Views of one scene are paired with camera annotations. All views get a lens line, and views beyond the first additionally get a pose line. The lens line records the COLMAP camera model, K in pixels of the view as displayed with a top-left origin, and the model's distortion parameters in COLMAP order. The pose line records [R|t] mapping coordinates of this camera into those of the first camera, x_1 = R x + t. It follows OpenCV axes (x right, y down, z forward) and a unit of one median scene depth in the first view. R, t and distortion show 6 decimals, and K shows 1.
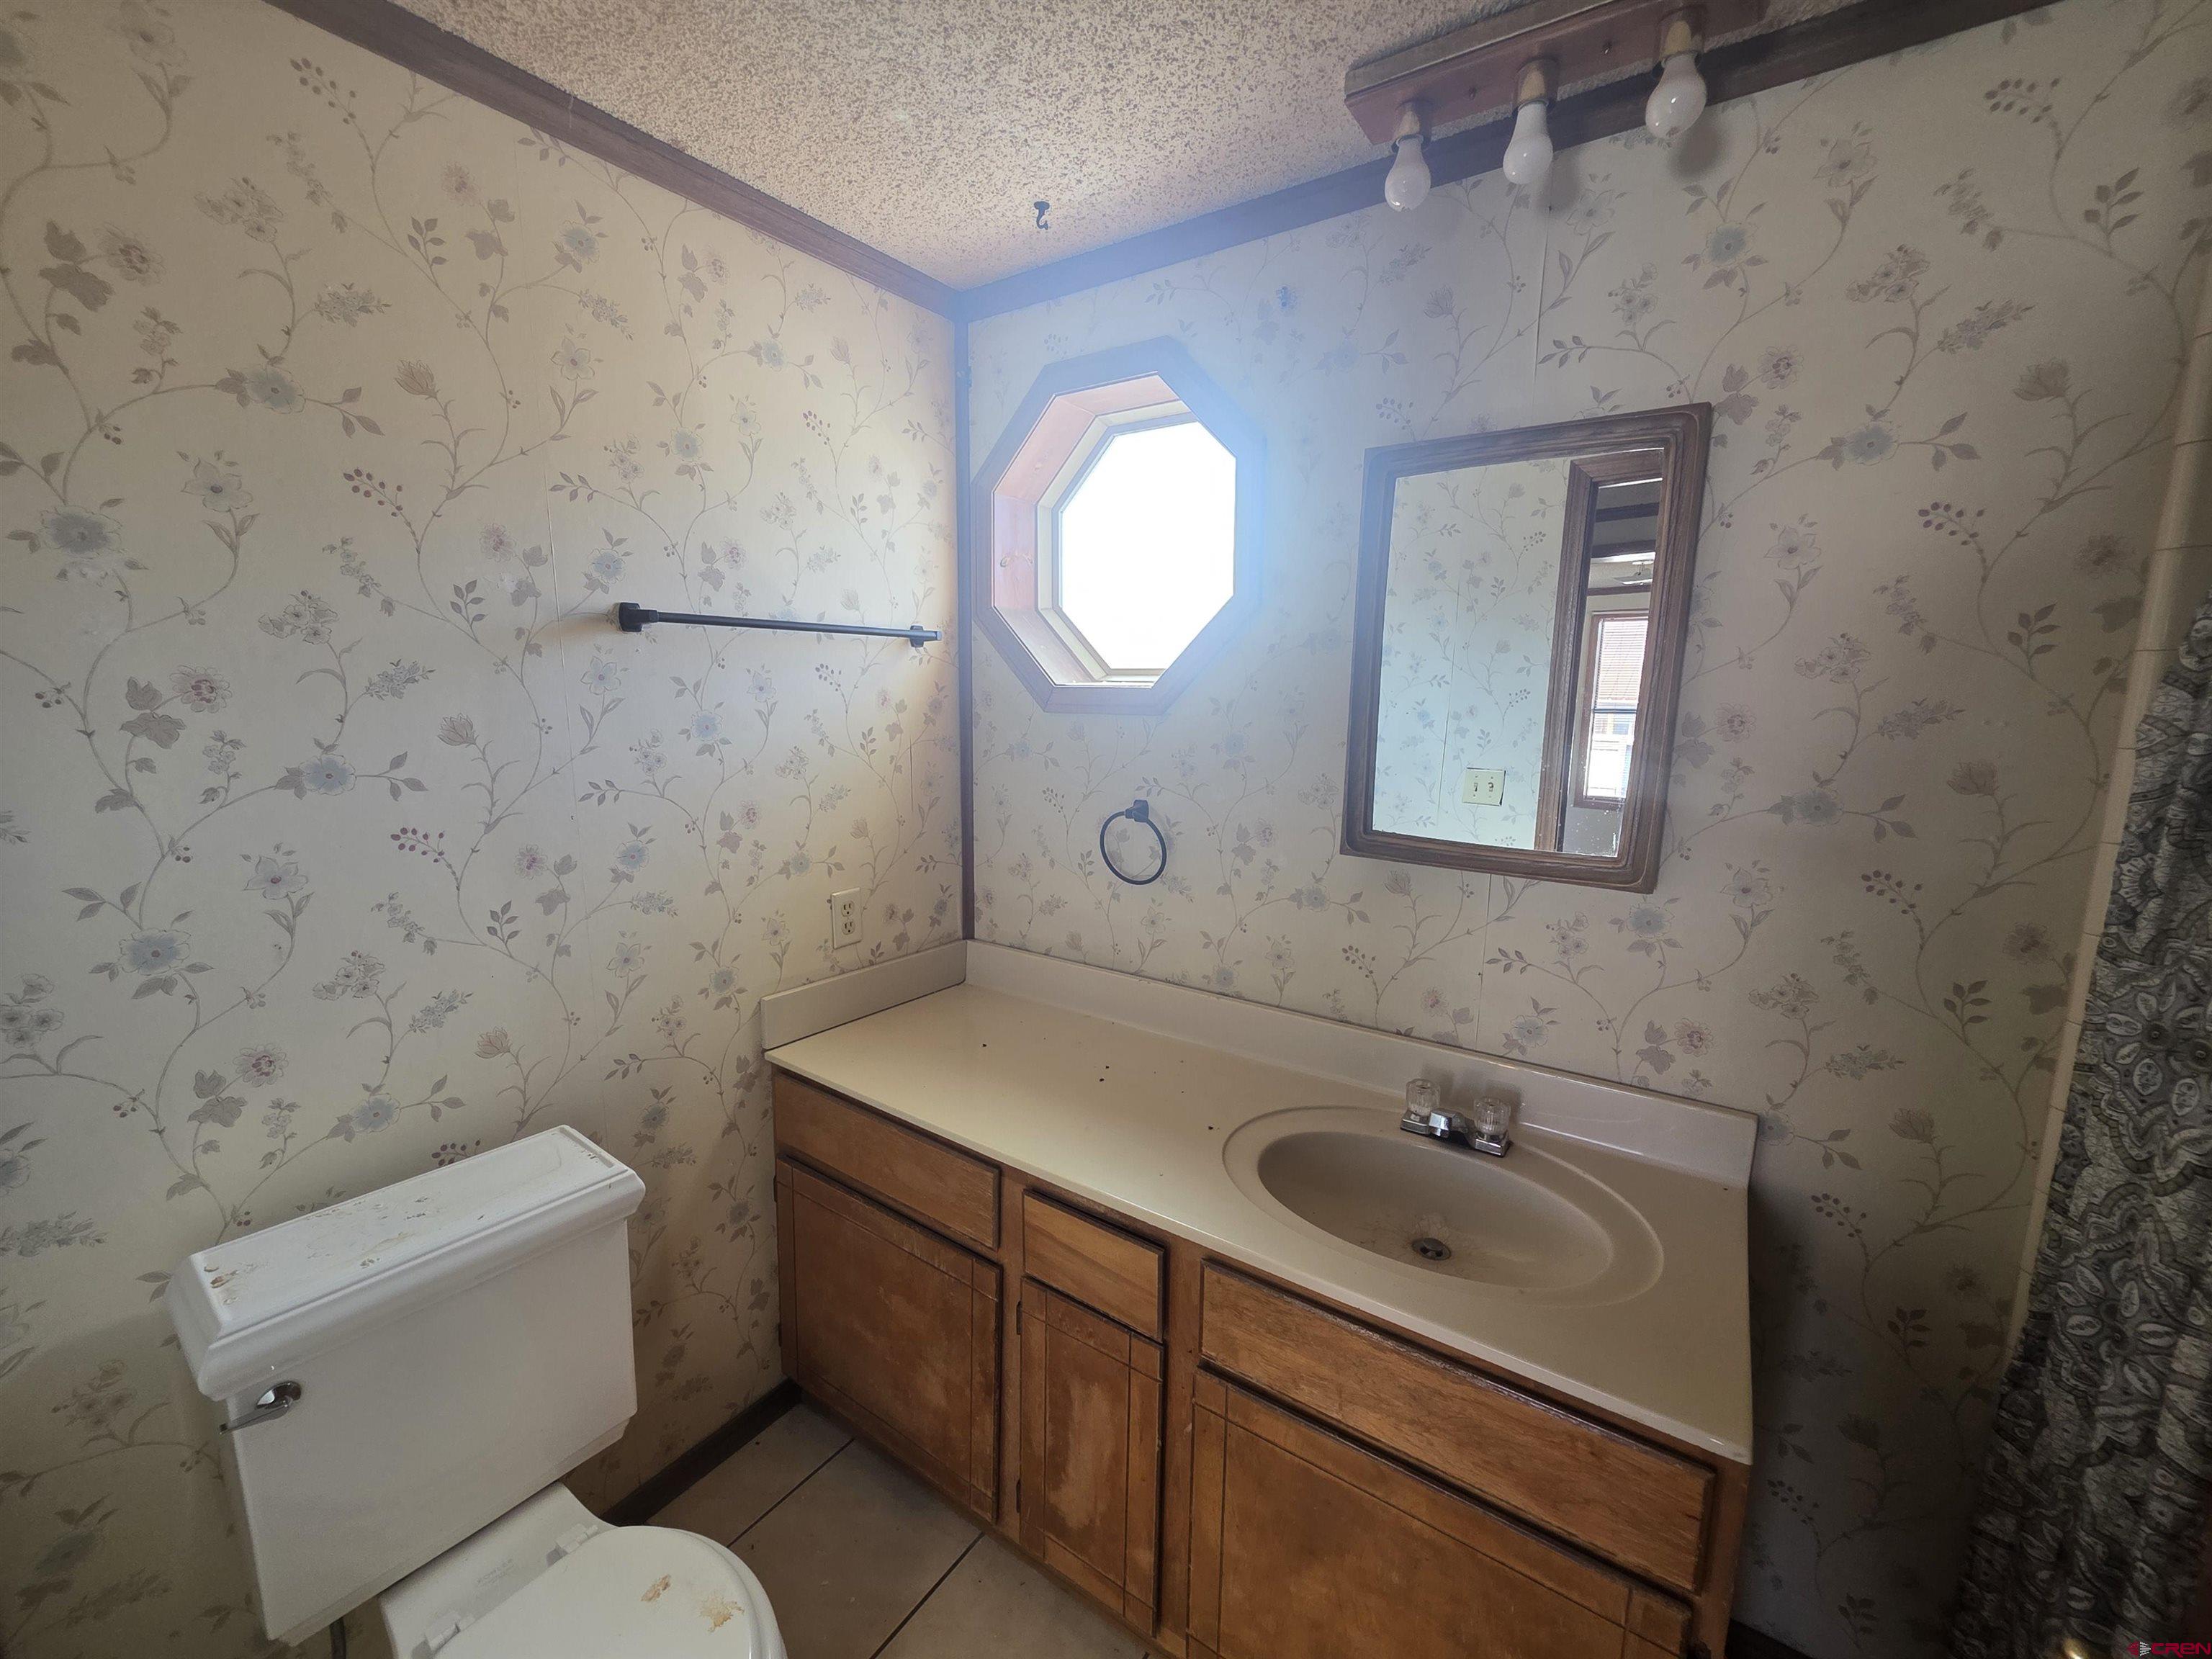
lens RADIAL K [[888.1, 0, 1109.6], [0, 888.1, 819.7], [0, 0, 1]] dist [0.000658, 0.000108]
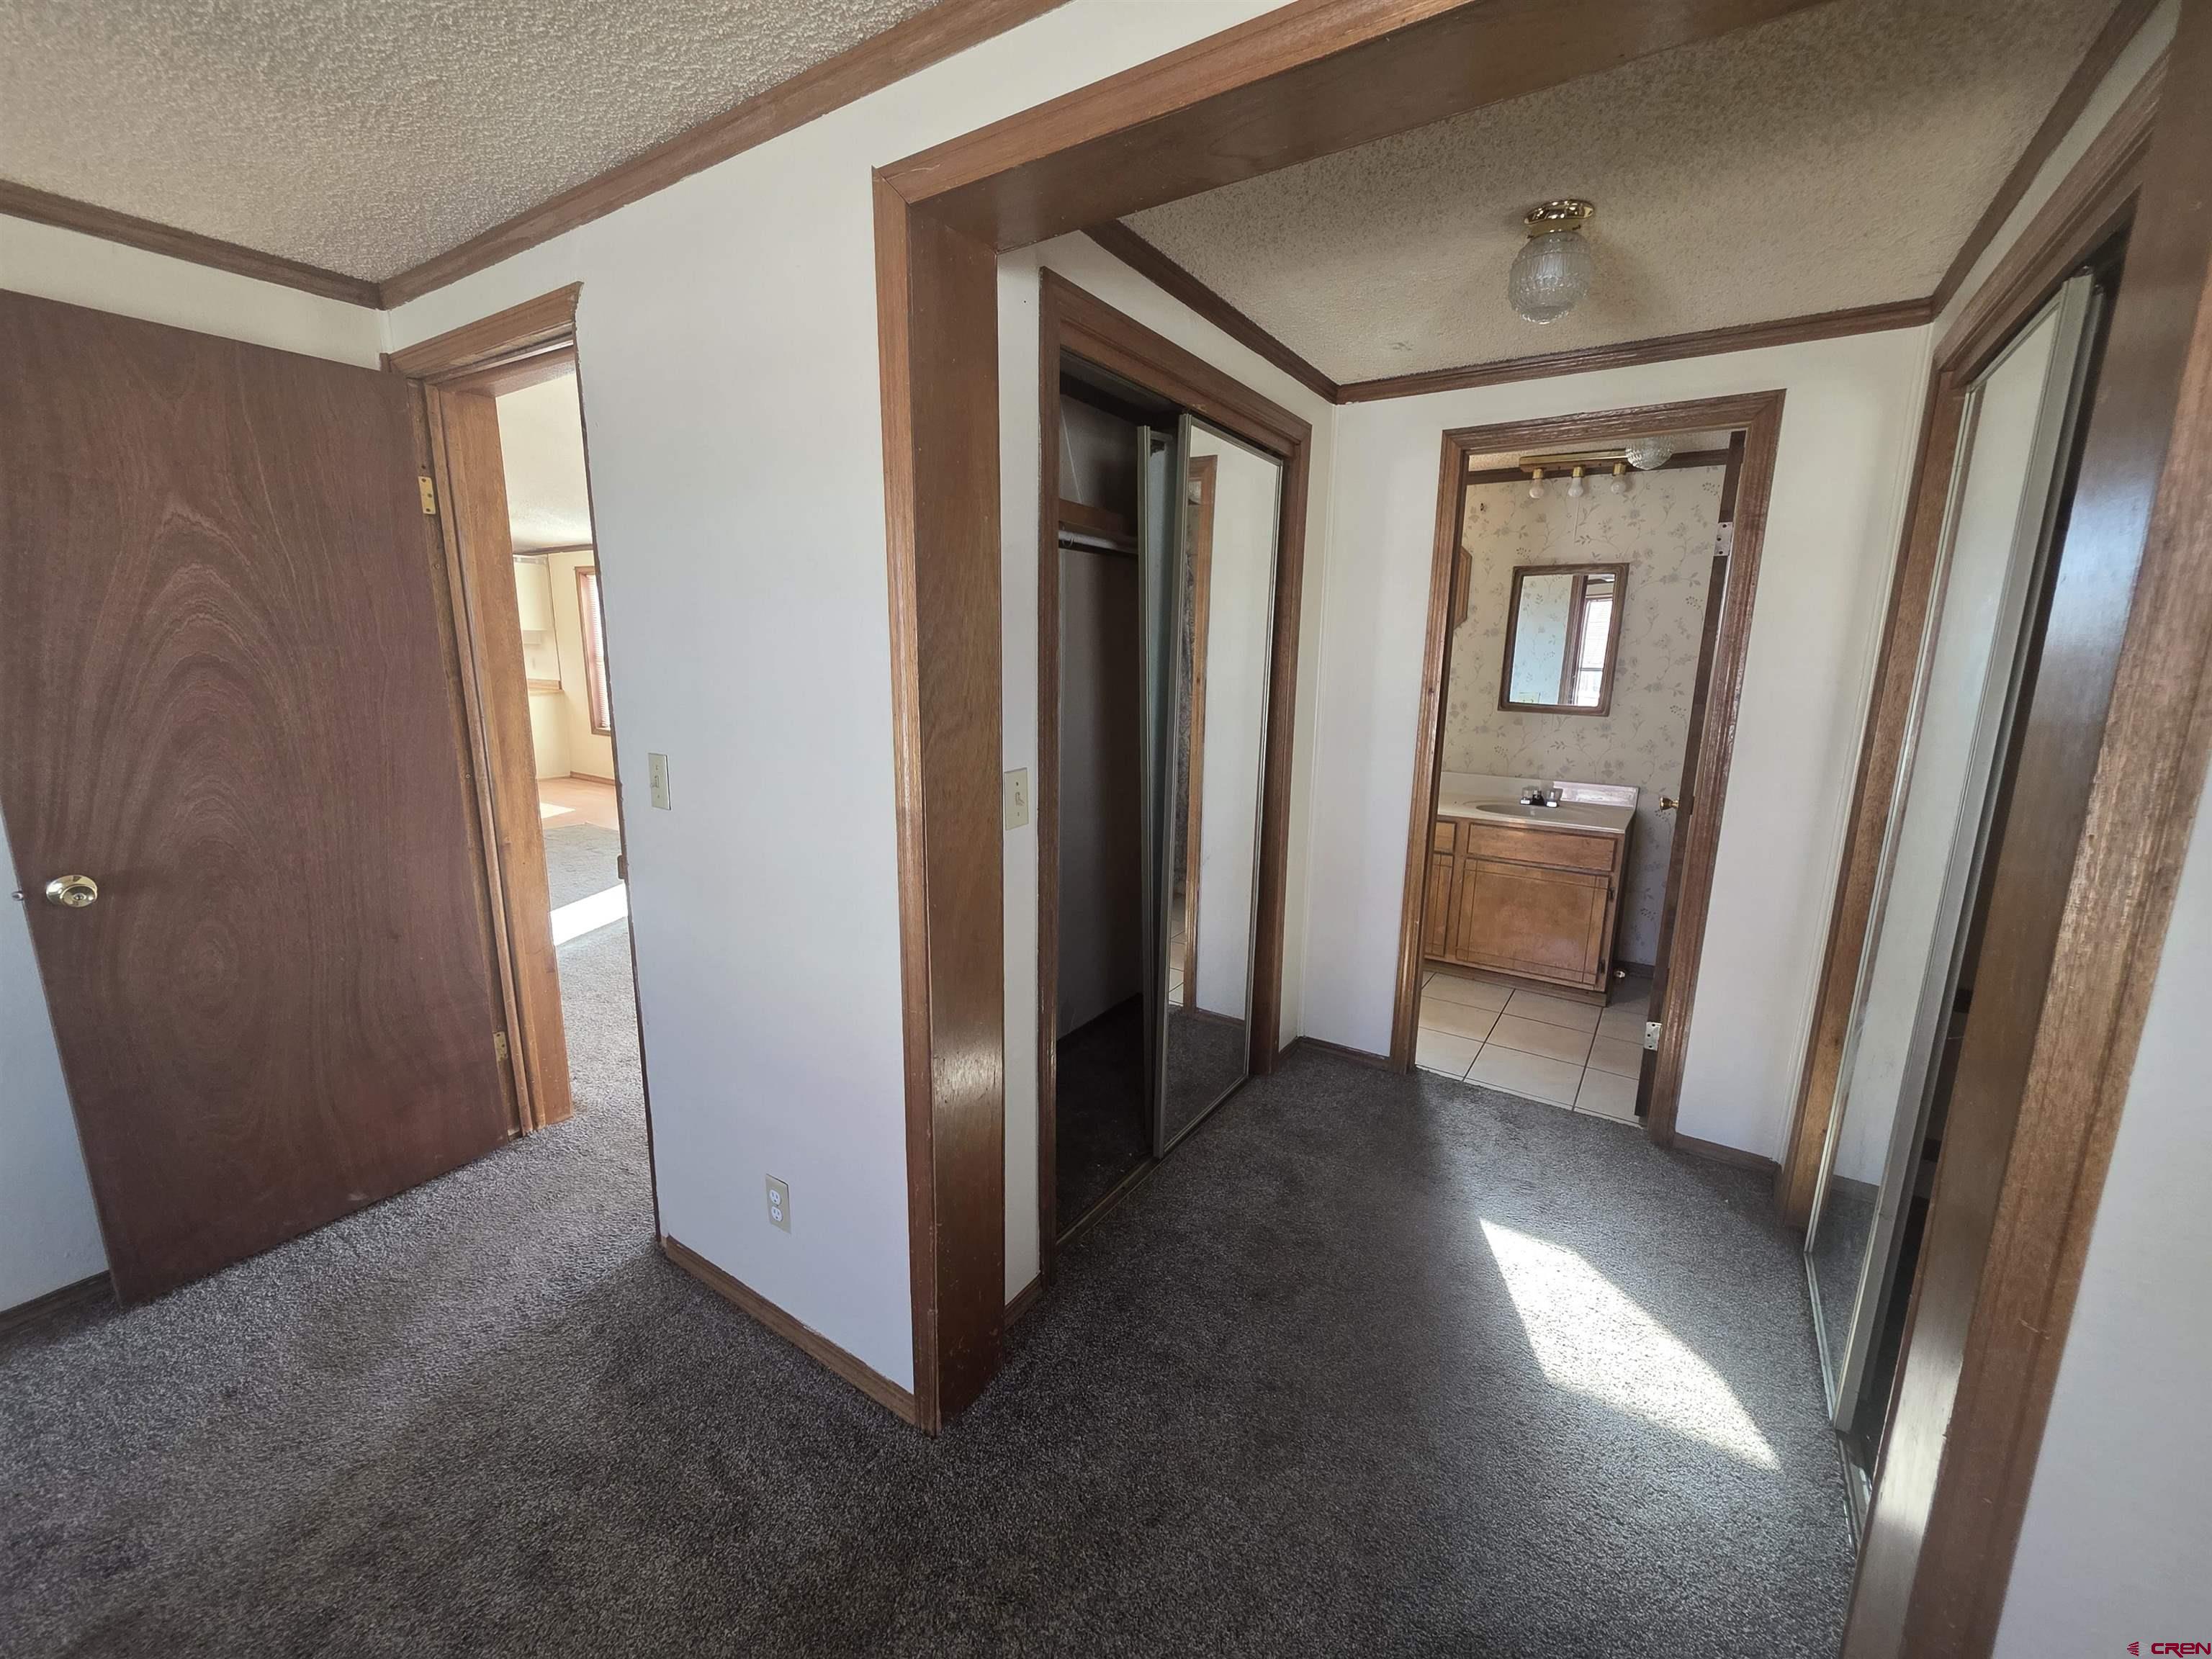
lens RADIAL K [[888.1, 0, 1105.4], [0, 888.1, 825.7], [0, 0, 1]] dist [0.000658, 0.000108]
pose [[0.999876, -0.001218, 0.015701, -1.201036], [0.000497, 0.998951, 0.045799, 0.322278], [-0.015741, -0.045785, 0.998827, -2.104629]]
